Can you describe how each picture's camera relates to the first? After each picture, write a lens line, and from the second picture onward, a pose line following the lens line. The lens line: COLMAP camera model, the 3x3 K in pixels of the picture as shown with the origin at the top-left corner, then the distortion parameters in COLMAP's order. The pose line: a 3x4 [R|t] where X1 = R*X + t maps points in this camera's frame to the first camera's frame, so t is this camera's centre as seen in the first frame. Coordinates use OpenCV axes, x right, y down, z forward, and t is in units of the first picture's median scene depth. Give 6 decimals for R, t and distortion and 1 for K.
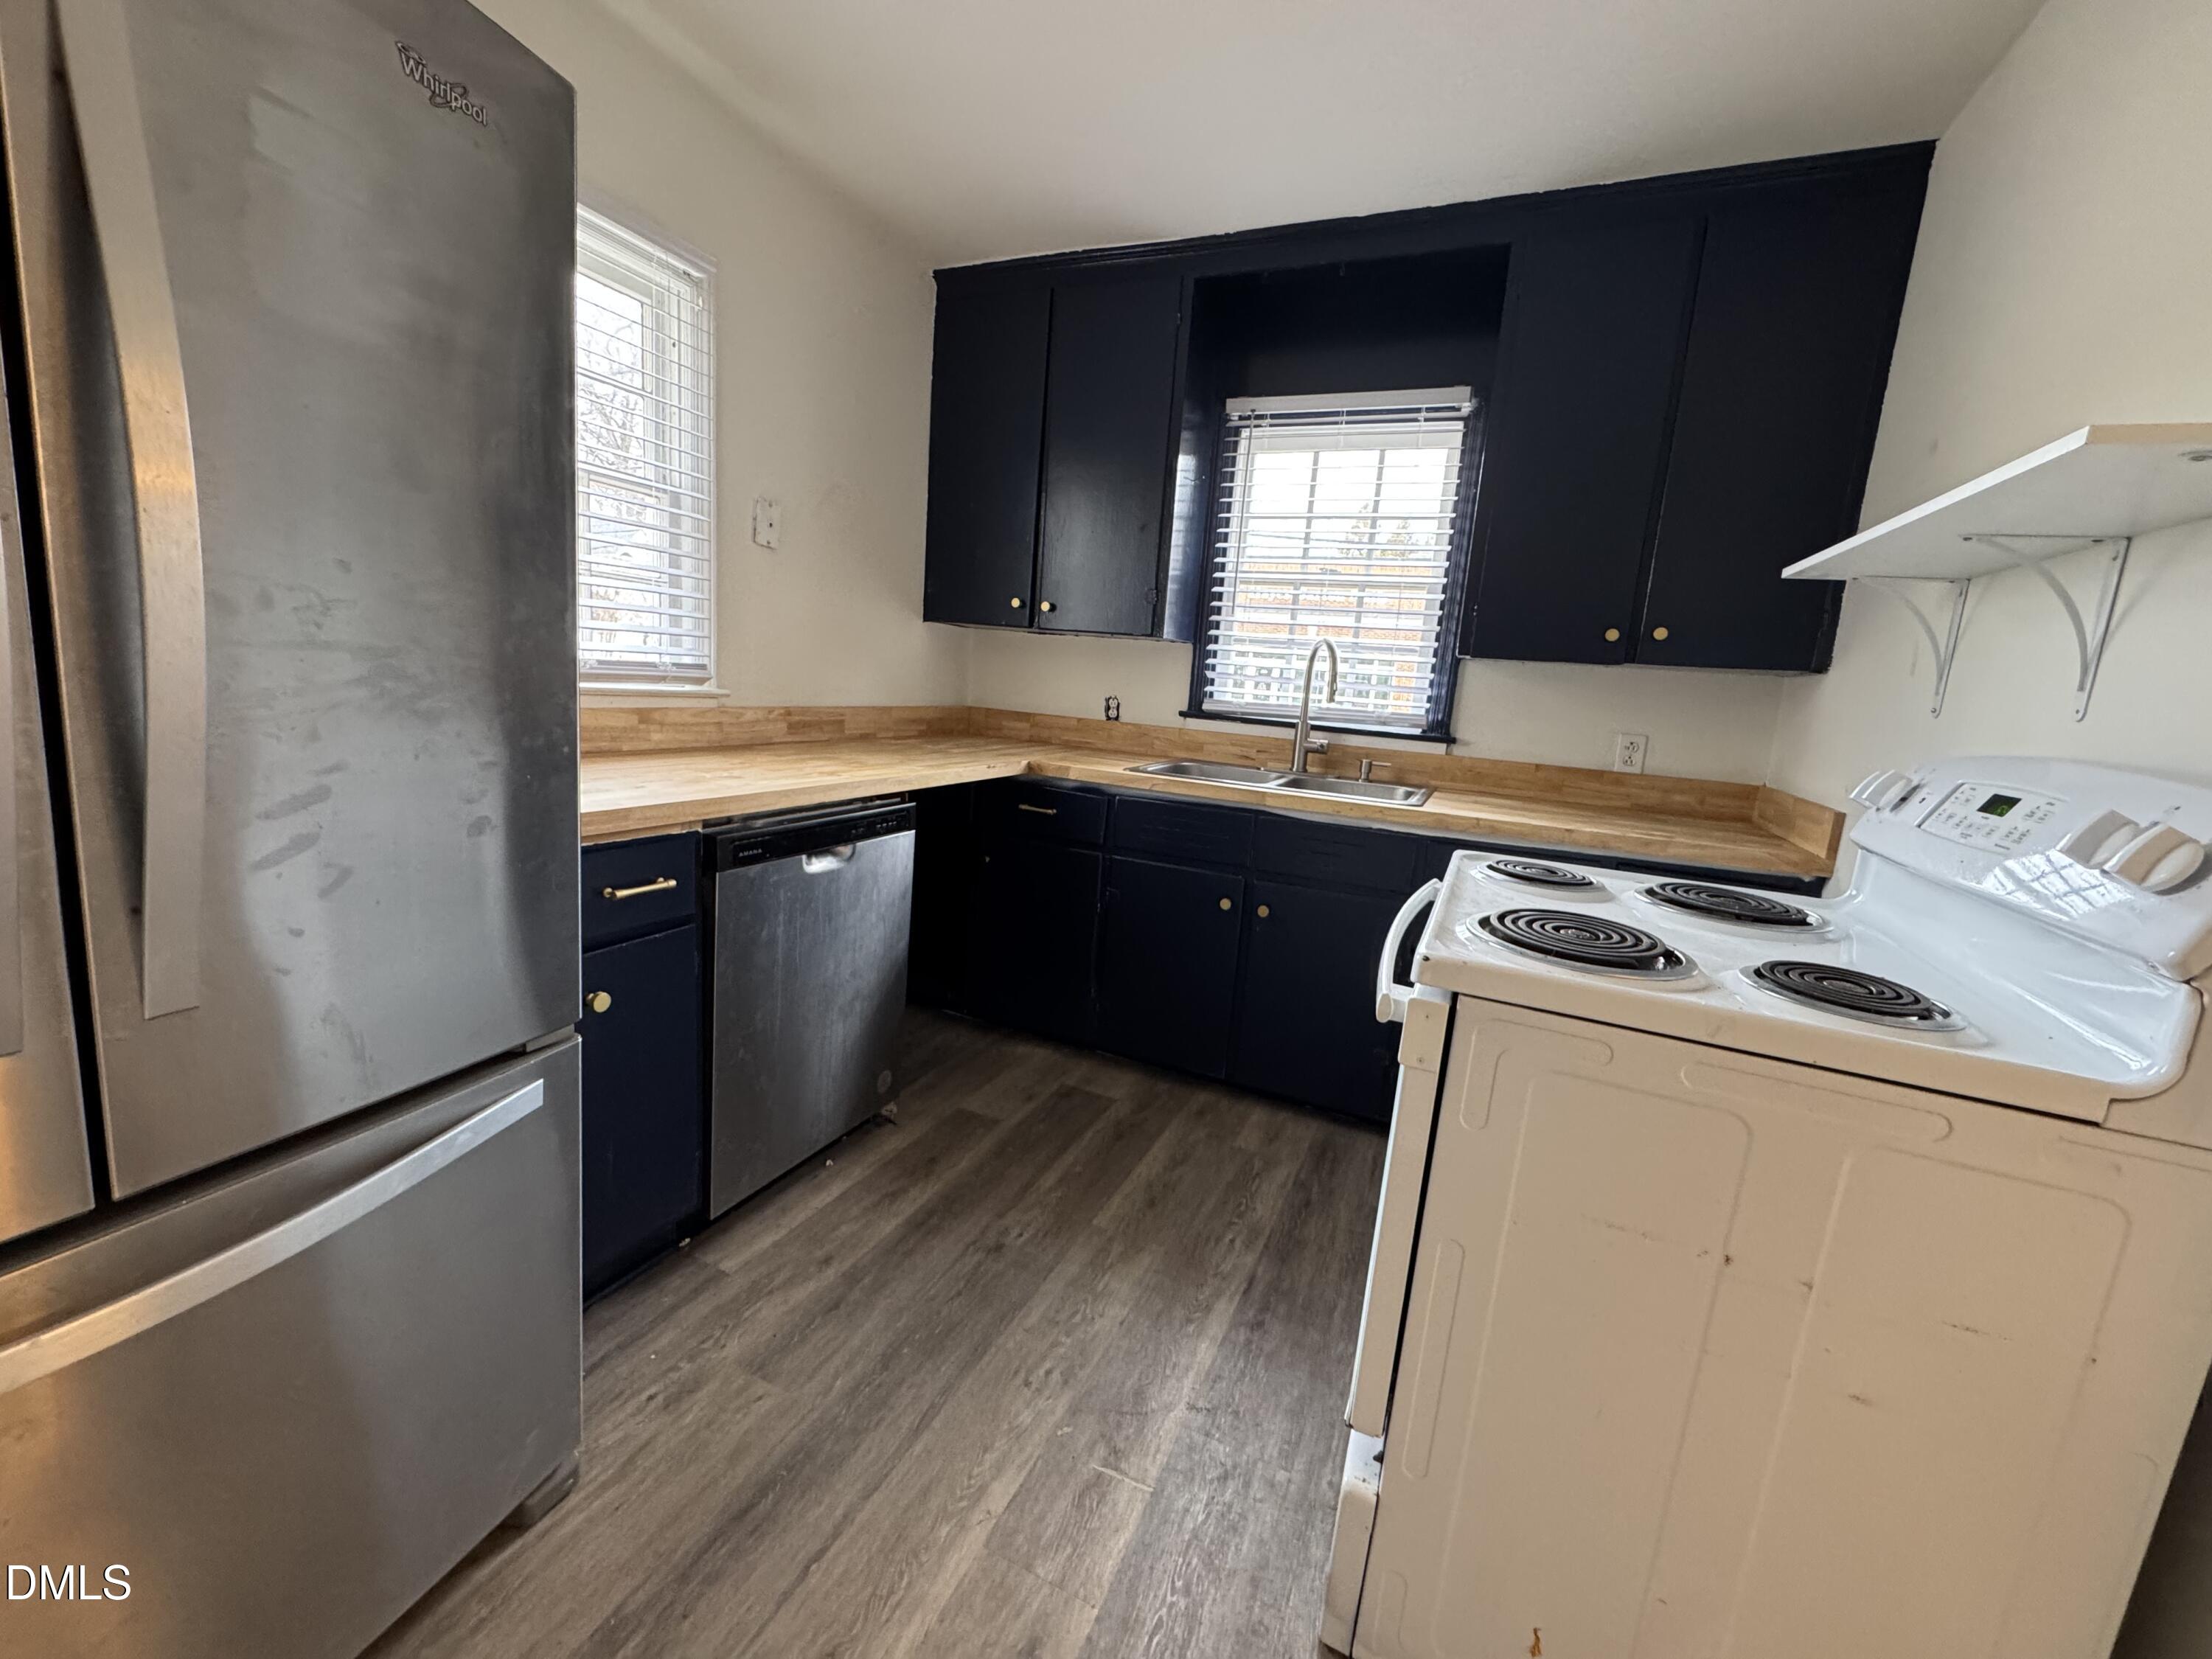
lens RADIAL K [[883.6, 0, 1107.5], [0, 883.6, 825.7], [0, 0, 1]] dist [0.001991, -0.001137]
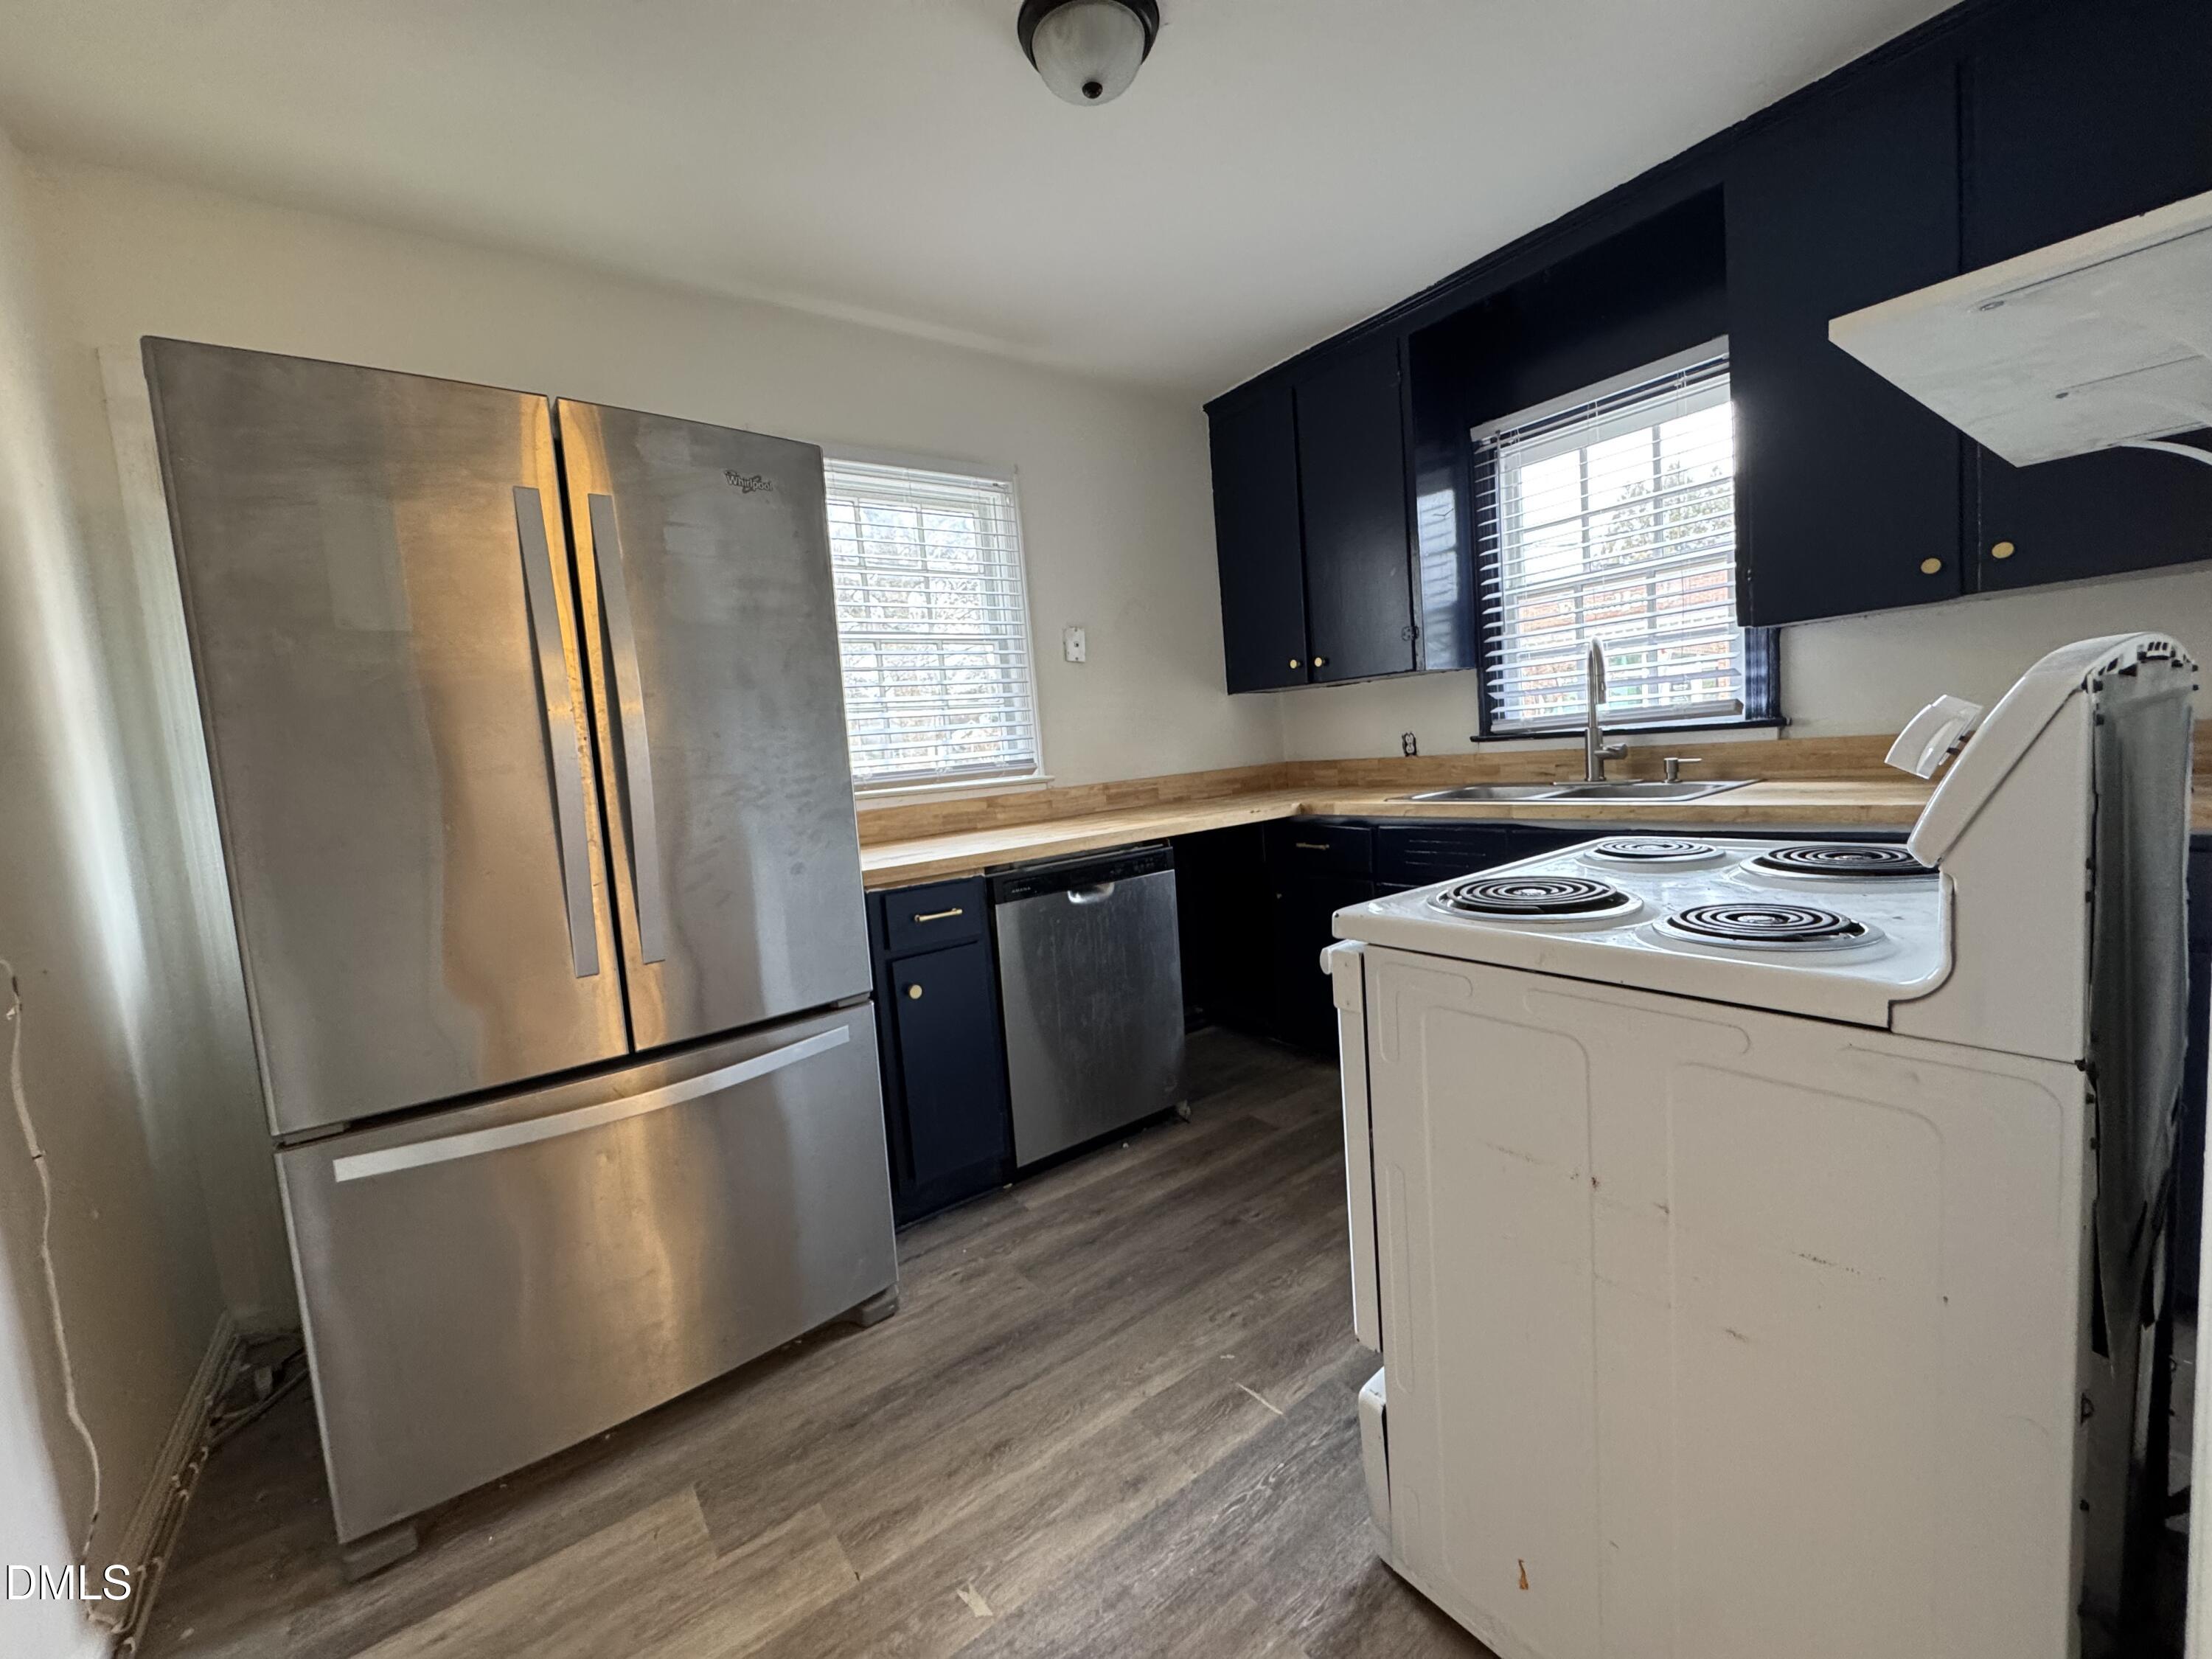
lens RADIAL K [[883.6, 0, 1104.6], [0, 883.6, 824.6], [0, 0, 1]] dist [0.001991, -0.001137]
pose [[0.857483, -0.104193, -0.503852, 0.353239], [0.063680, 0.993243, -0.097022, 0.062104], [0.510557, 0.051109, 0.858324, -0.096424]]
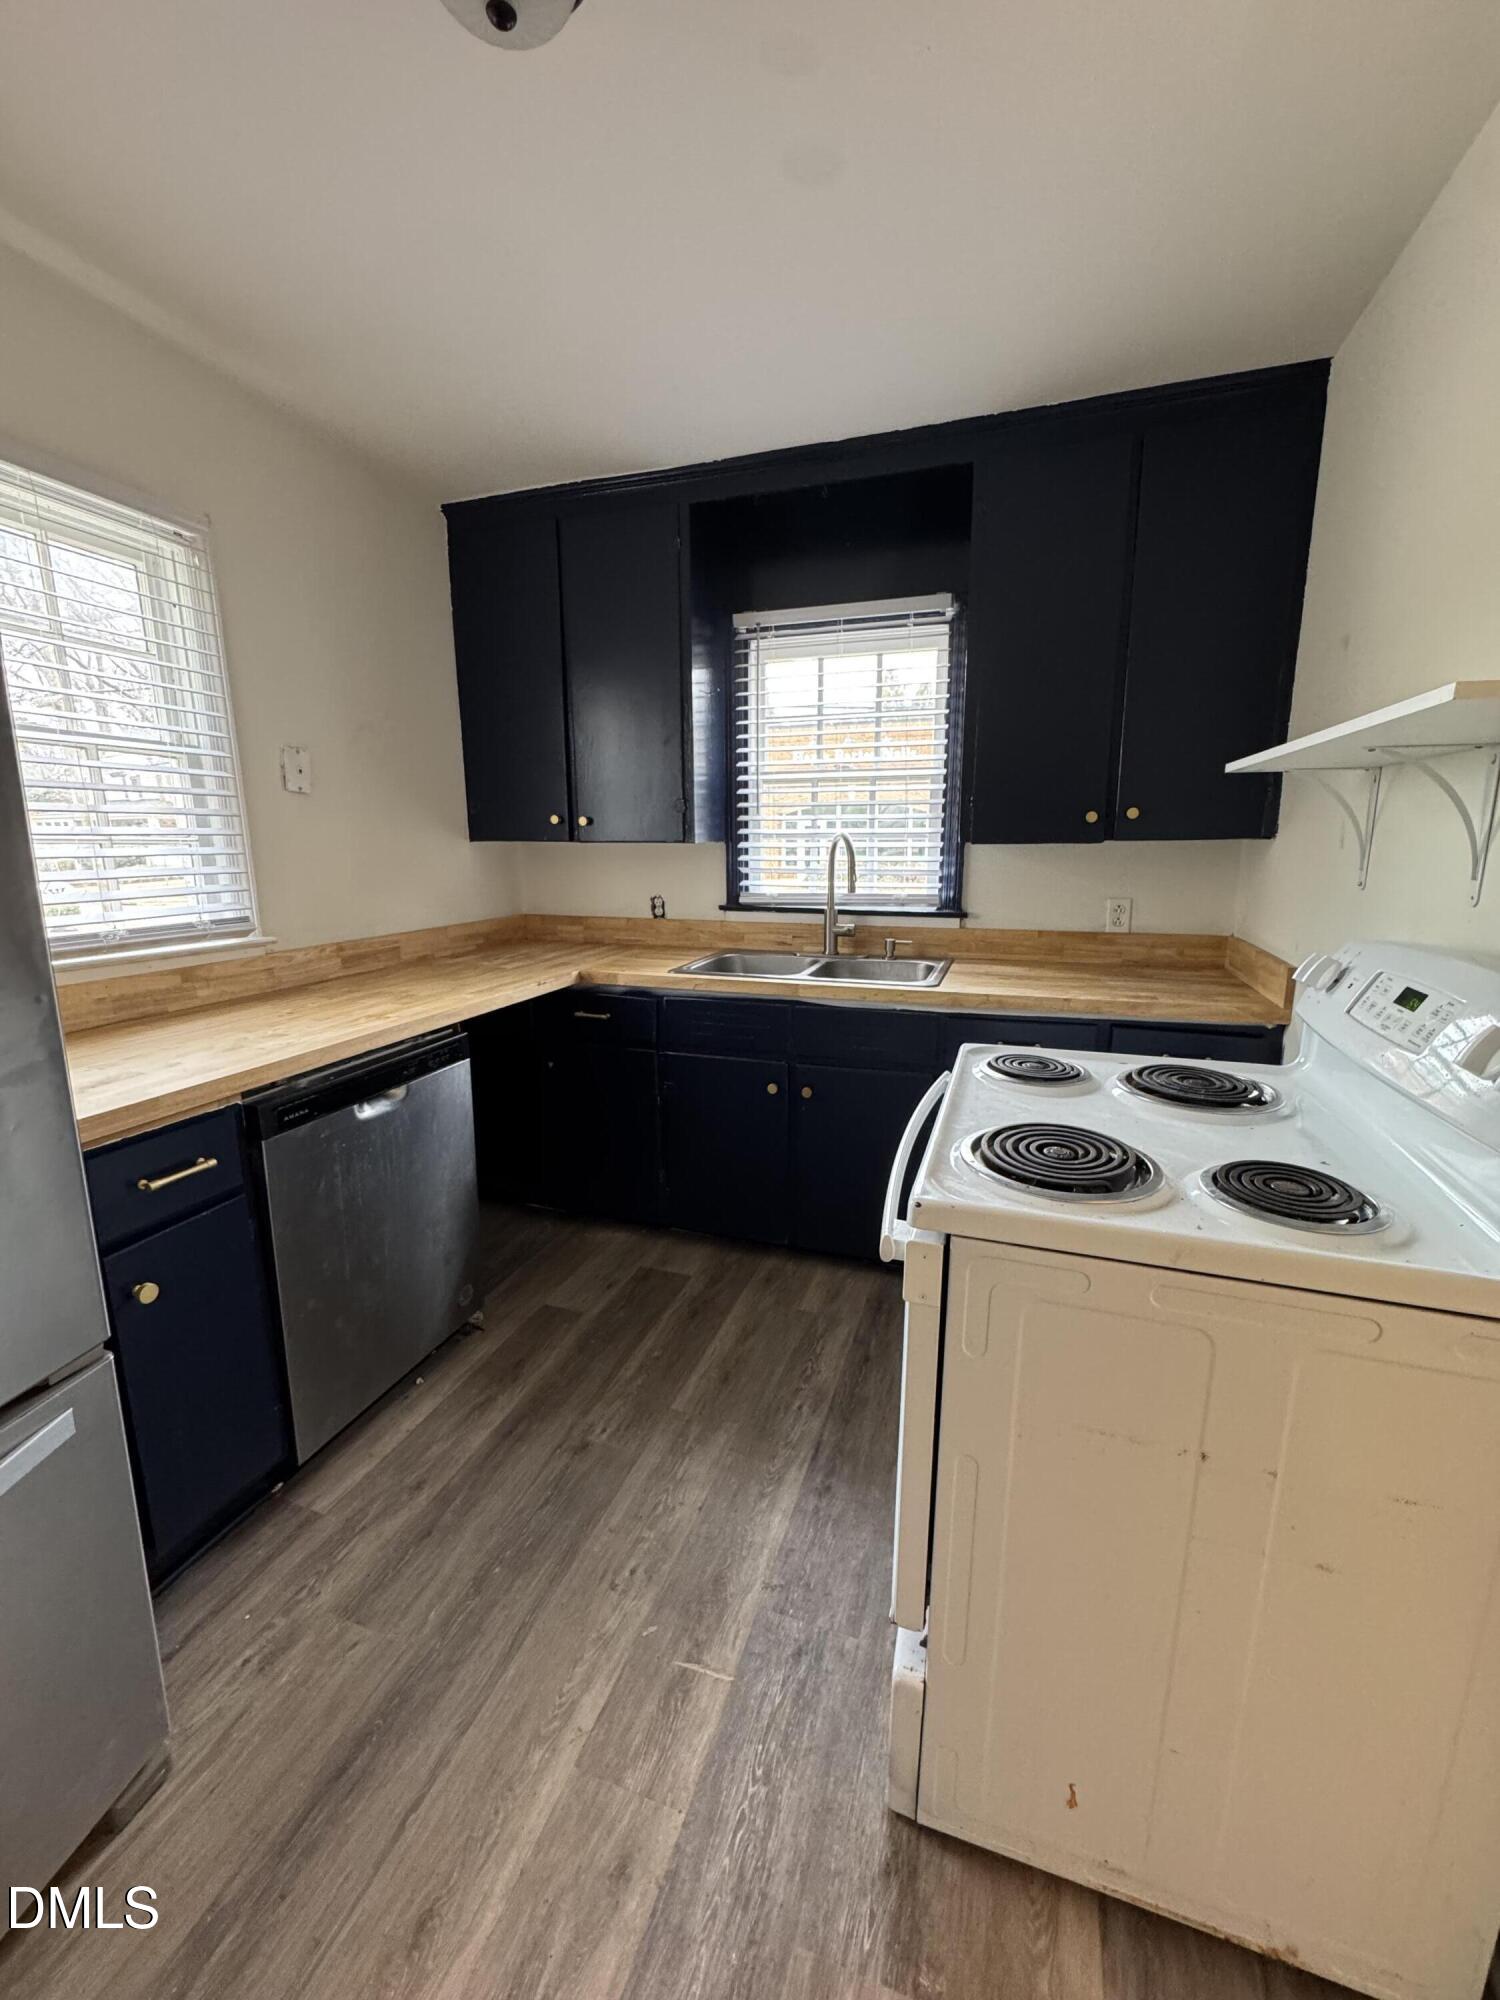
lens RADIAL K [[798.9, 0, 750.5], [0, 798.9, 998.0], [0, 0, 1]] dist [0.001991, -0.001137]
pose [[0.992341, -0.097798, 0.075466, 0.055585], [0.095501, 0.994866, 0.033489, -0.074763], [-0.078353, -0.026025, 0.996586, 0.030813]]
